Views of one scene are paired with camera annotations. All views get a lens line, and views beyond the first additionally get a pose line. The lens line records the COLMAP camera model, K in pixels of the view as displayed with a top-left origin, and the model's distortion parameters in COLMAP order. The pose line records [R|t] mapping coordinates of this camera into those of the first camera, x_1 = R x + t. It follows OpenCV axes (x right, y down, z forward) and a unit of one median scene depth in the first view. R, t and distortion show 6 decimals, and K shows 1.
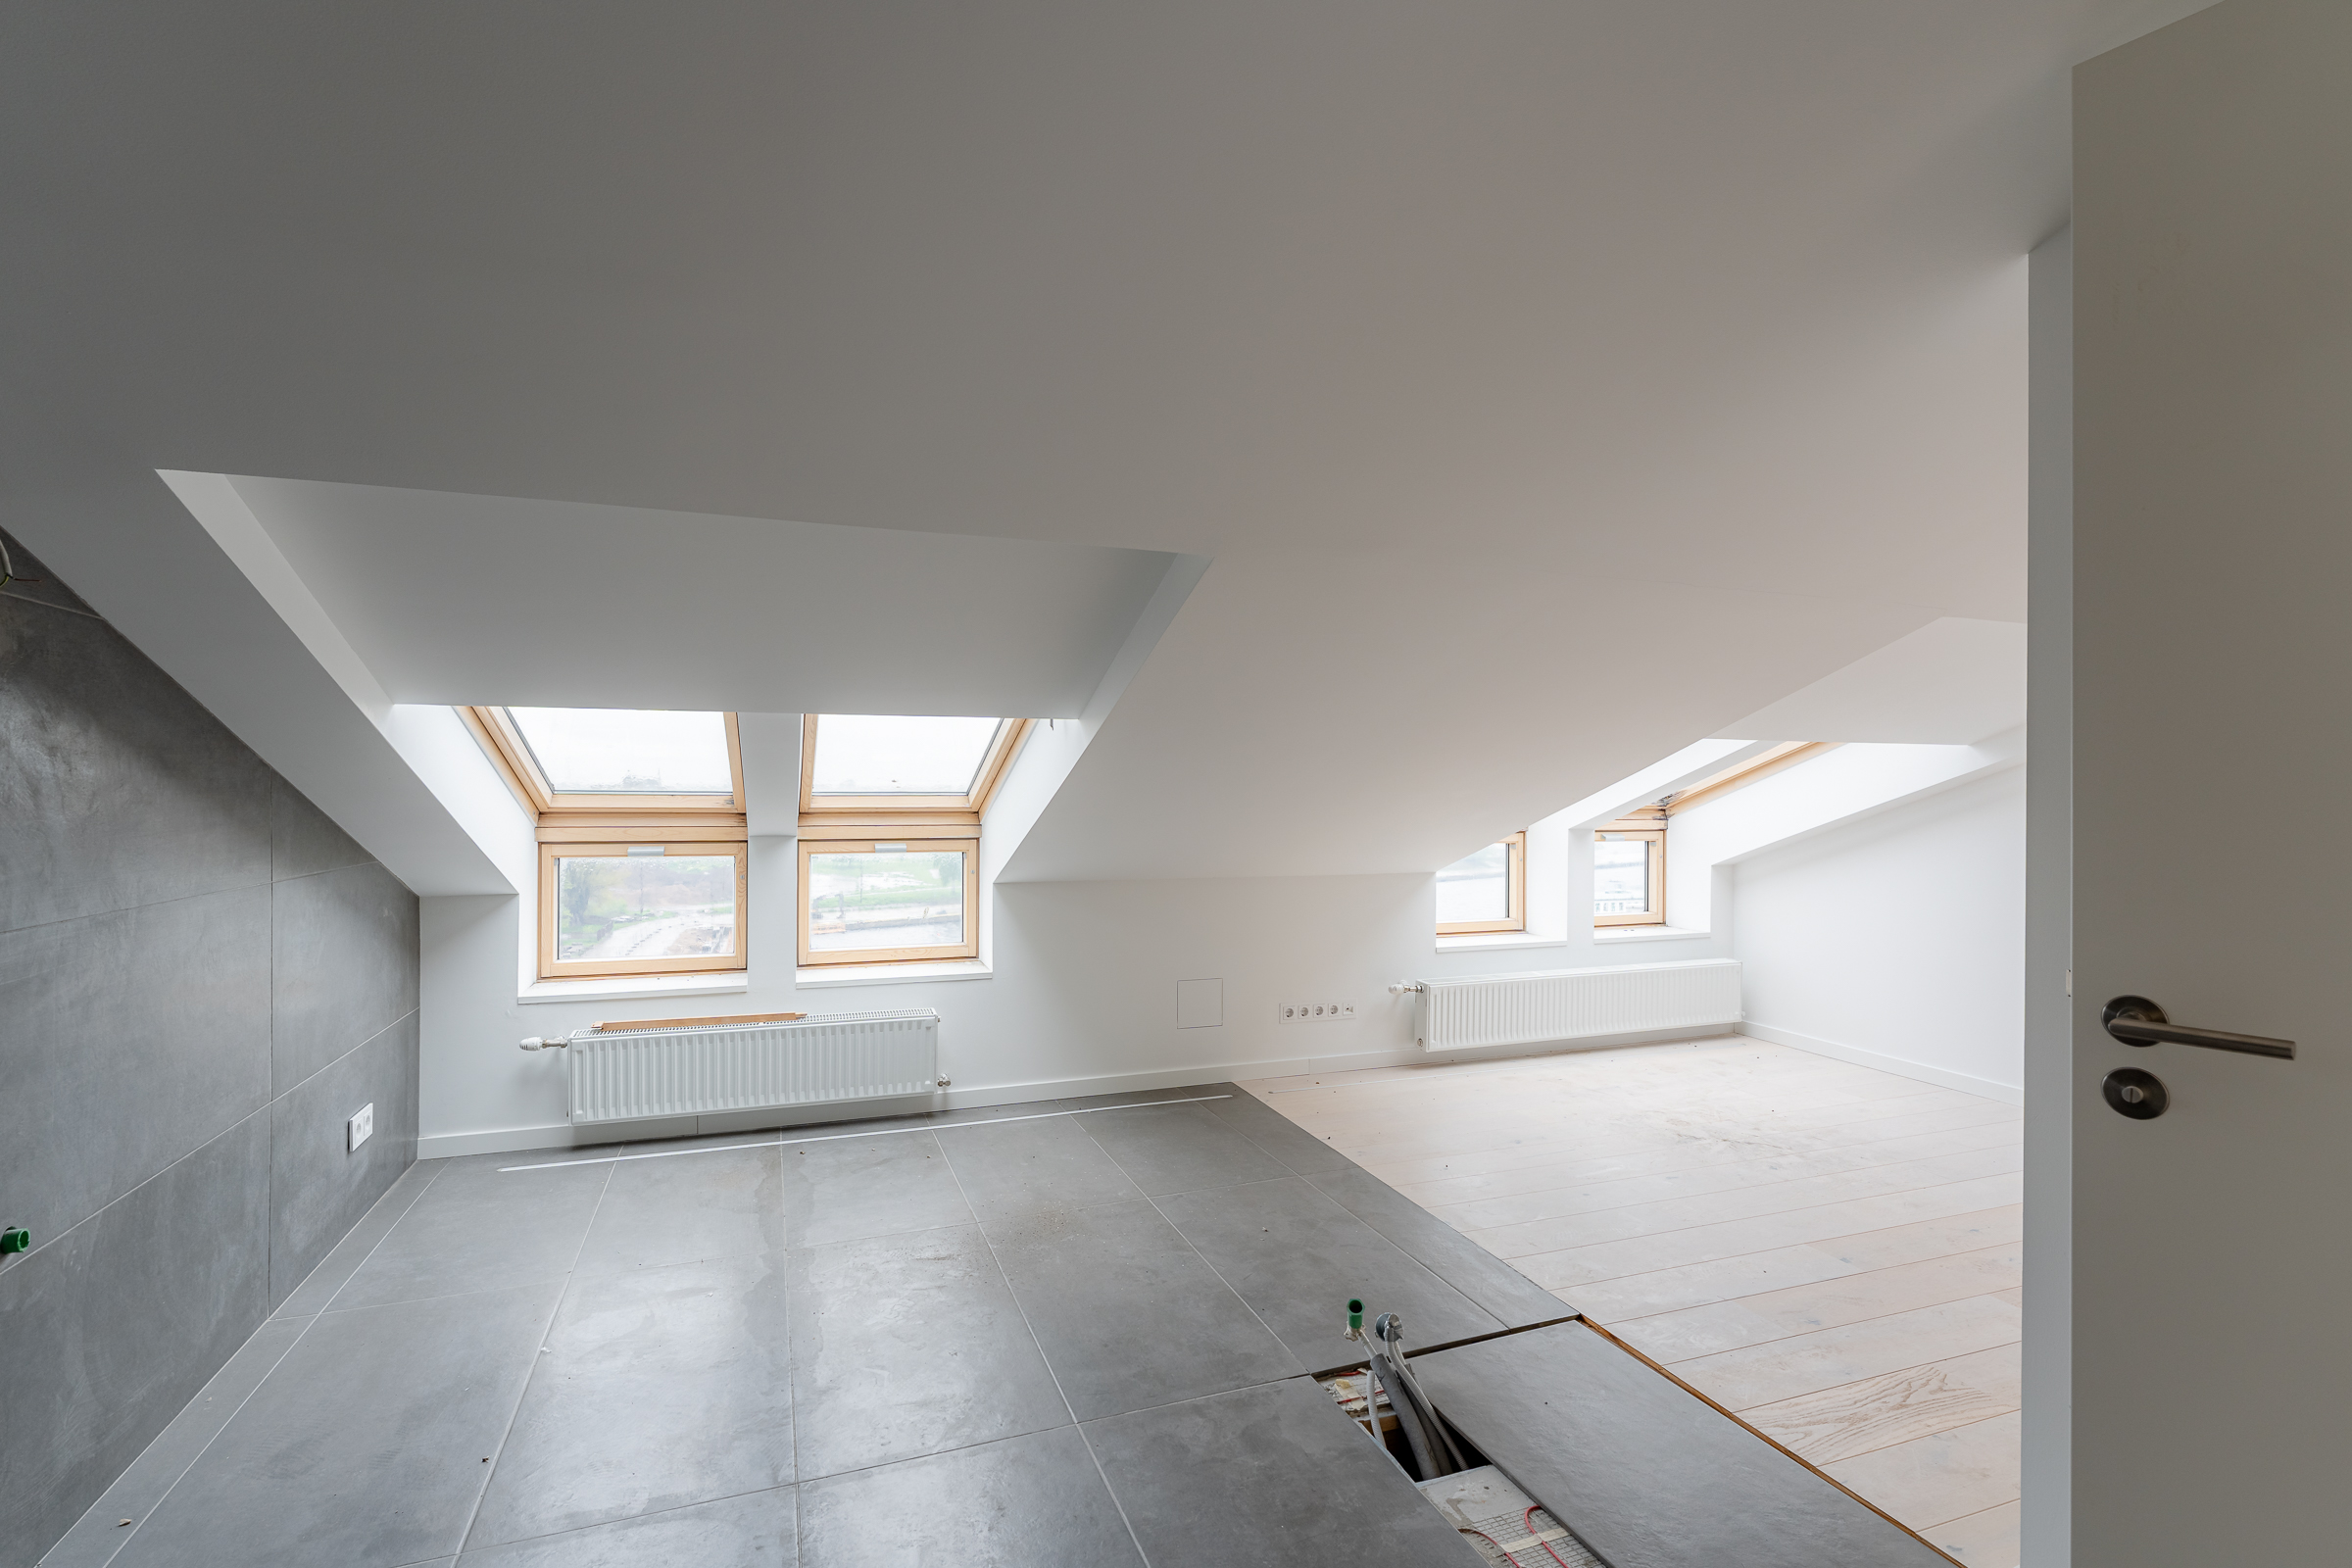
lens RADIAL K [[1108.9, 0, 1176.0], [0, 1108.9, 784.0], [0, 0, 1]] dist [0.000436, 0.000277]
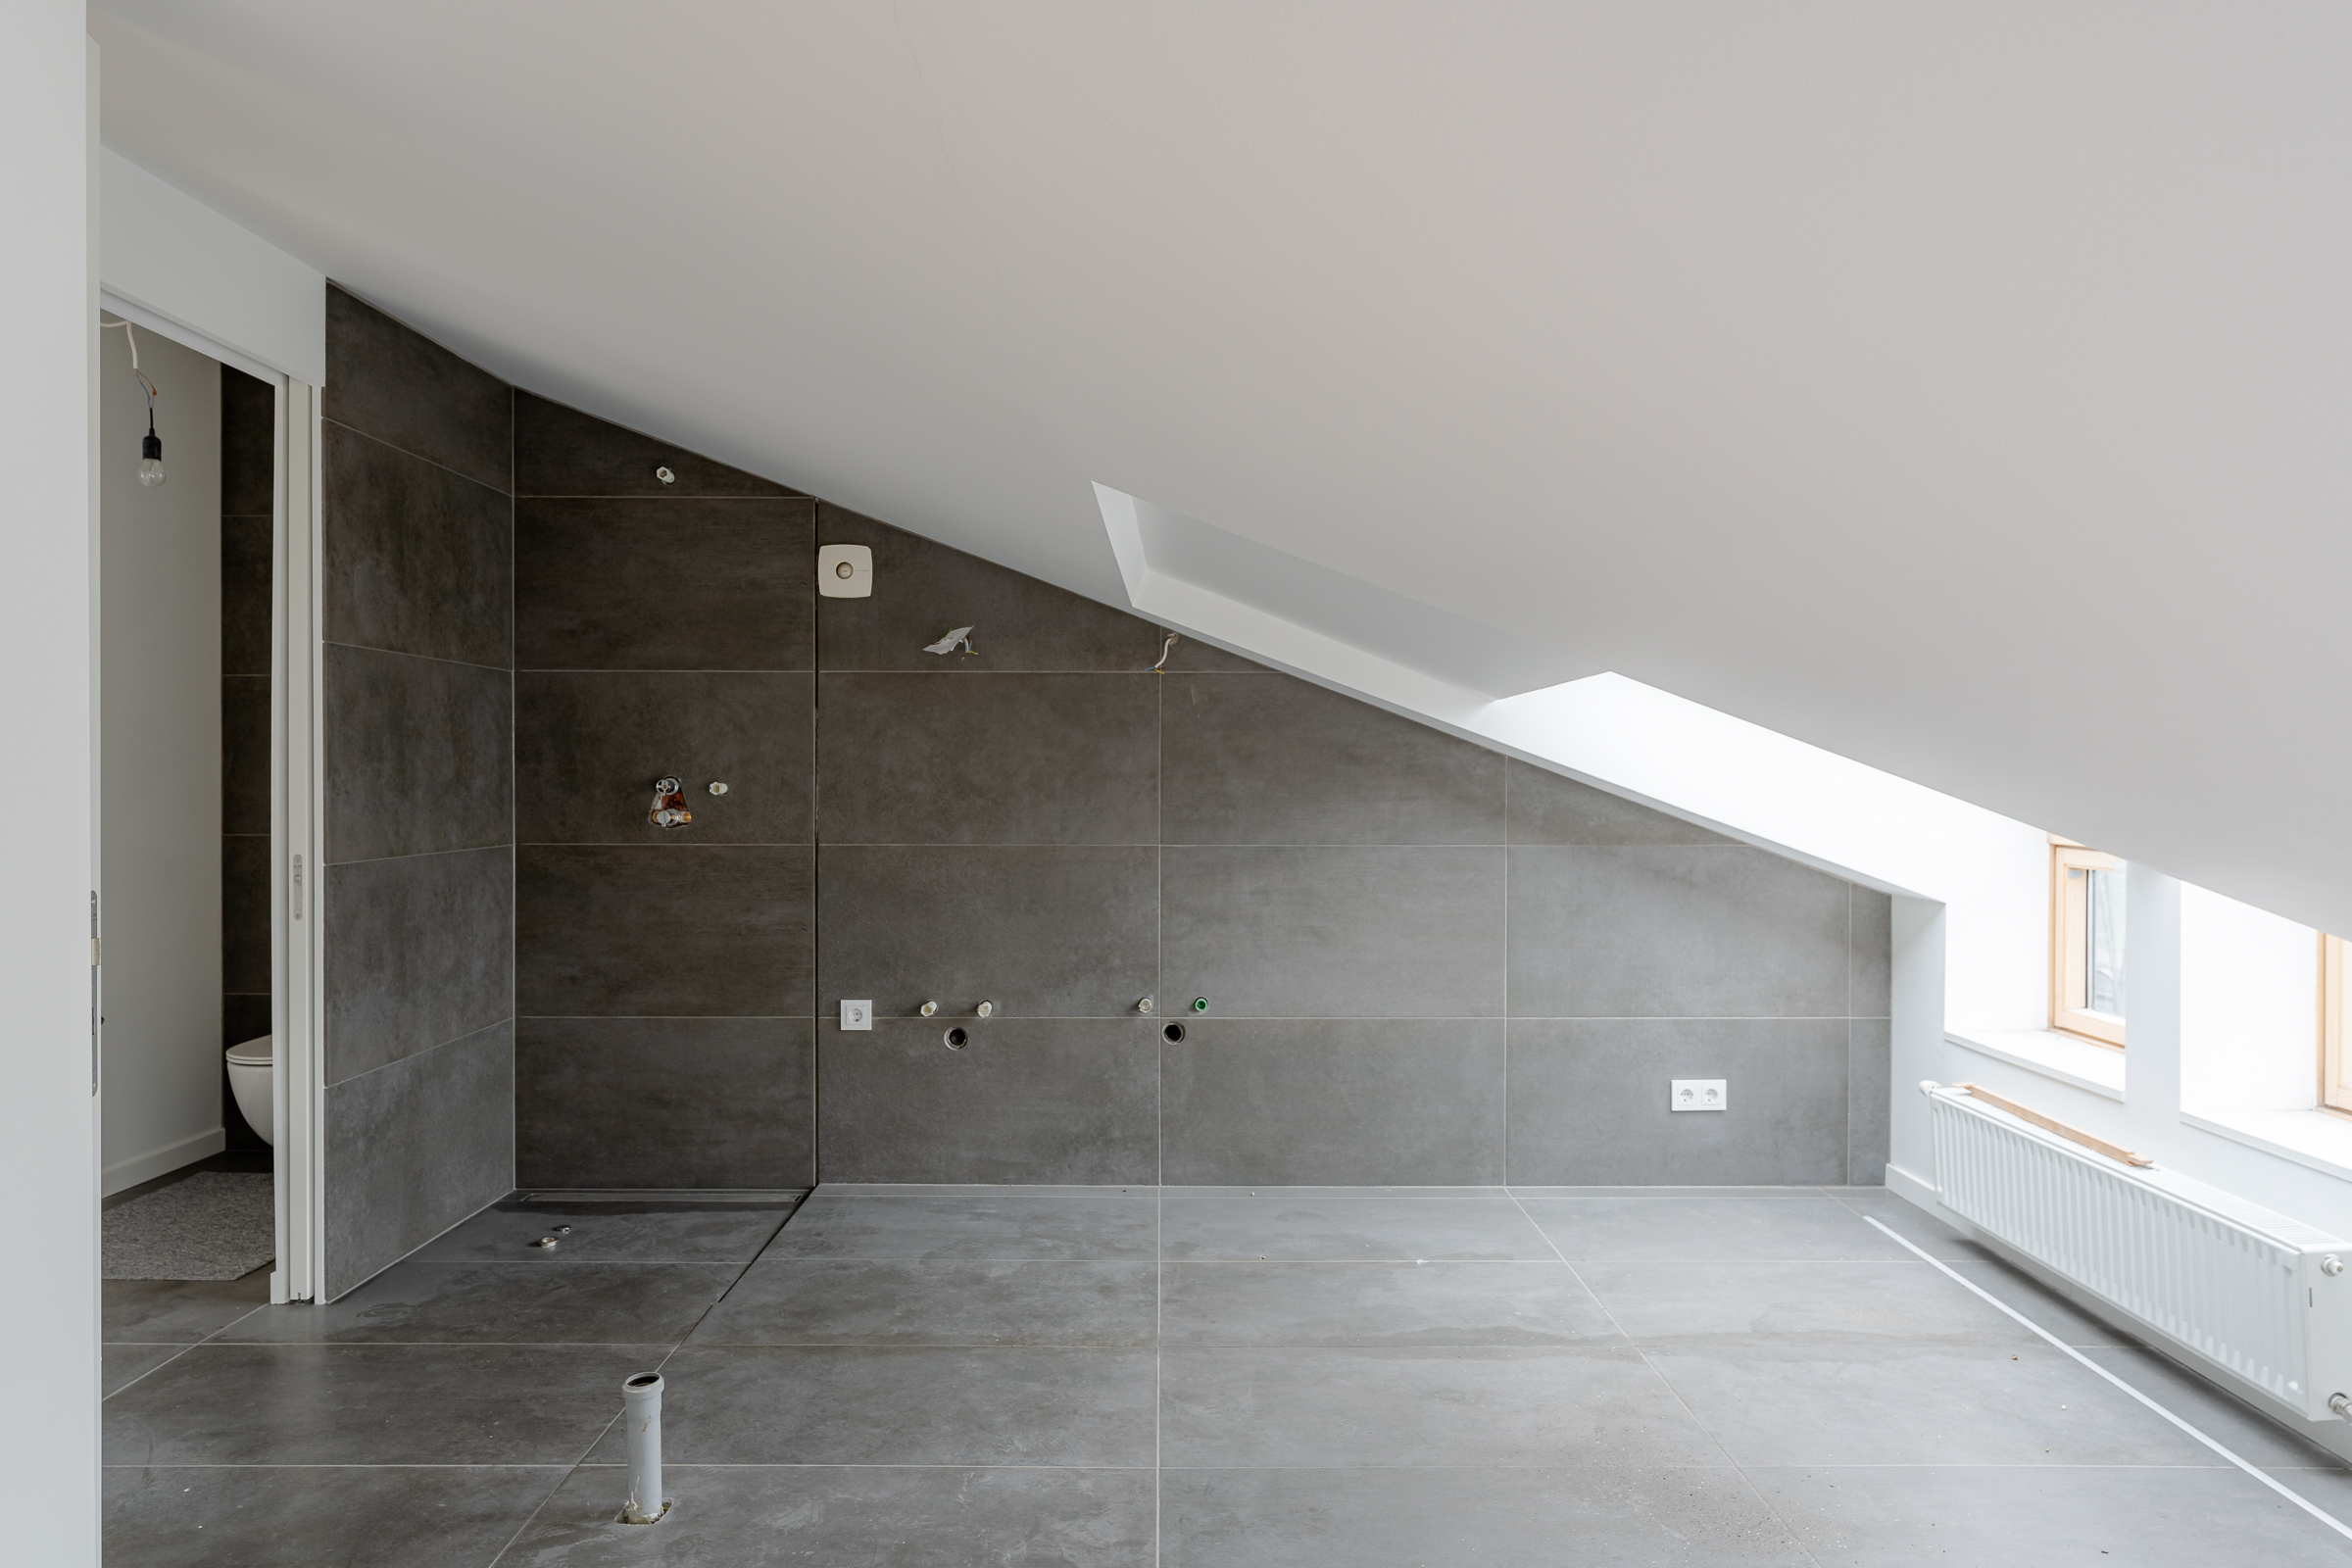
lens RADIAL K [[1440.3, 0, 1176.0], [0, 1440.3, 784.0], [0, 0, 1]] dist [0.001463, 0.000283]
pose [[-0.365501, 0.001359, -0.930810, 0.720149], [-0.006240, 0.999973, 0.003910, 0.012215], [0.930790, 0.007237, -0.365482, 1.042246]]
